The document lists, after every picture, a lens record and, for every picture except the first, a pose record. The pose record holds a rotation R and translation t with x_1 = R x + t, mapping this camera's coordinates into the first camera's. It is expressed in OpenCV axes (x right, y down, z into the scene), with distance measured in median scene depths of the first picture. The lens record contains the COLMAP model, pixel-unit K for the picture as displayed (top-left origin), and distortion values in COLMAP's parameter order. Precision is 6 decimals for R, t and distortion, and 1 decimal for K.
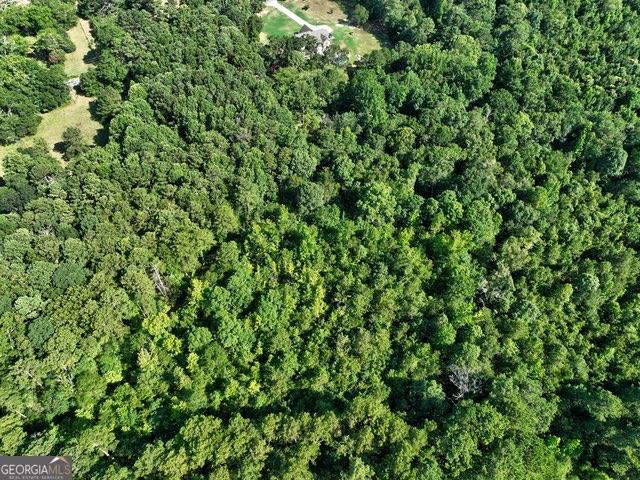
lens RADIAL K [[449.0, 0, 322.9], [0, 449.0, 242.6], [0, 0, 1]] dist [0.010855, 0.006348]
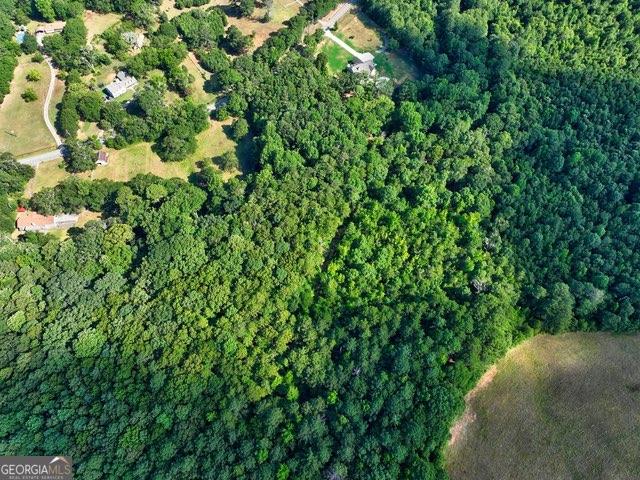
lens RADIAL K [[449.0, 0, 322.9], [0, 449.0, 242.6], [0, 0, 1]] dist [0.010855, 0.006348]
pose [[0.998038, -0.049918, 0.037788, -0.384009], [0.043983, 0.988565, 0.144236, -0.188067], [-0.044556, -0.142291, 0.988821, -0.818267]]
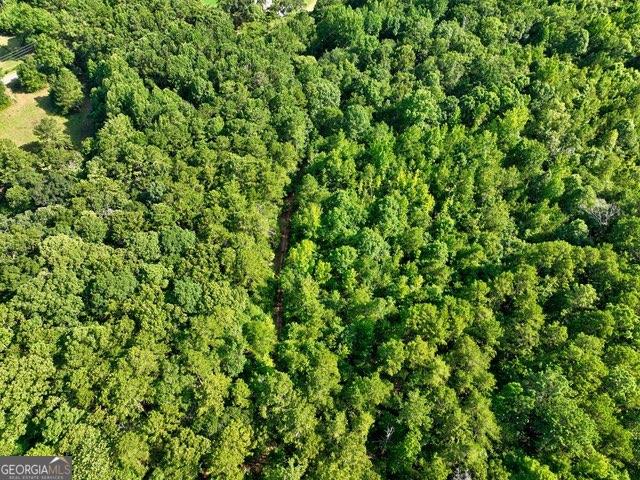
lens RADIAL K [[449.0, 0, 322.9], [0, 449.0, 242.6], [0, 0, 1]] dist [0.010855, 0.006348]
pose [[0.931469, -0.273267, 0.240190, -0.429776], [0.272654, 0.961421, 0.036454, 0.107195], [-0.240886, 0.031533, 0.970041, 0.060440]]
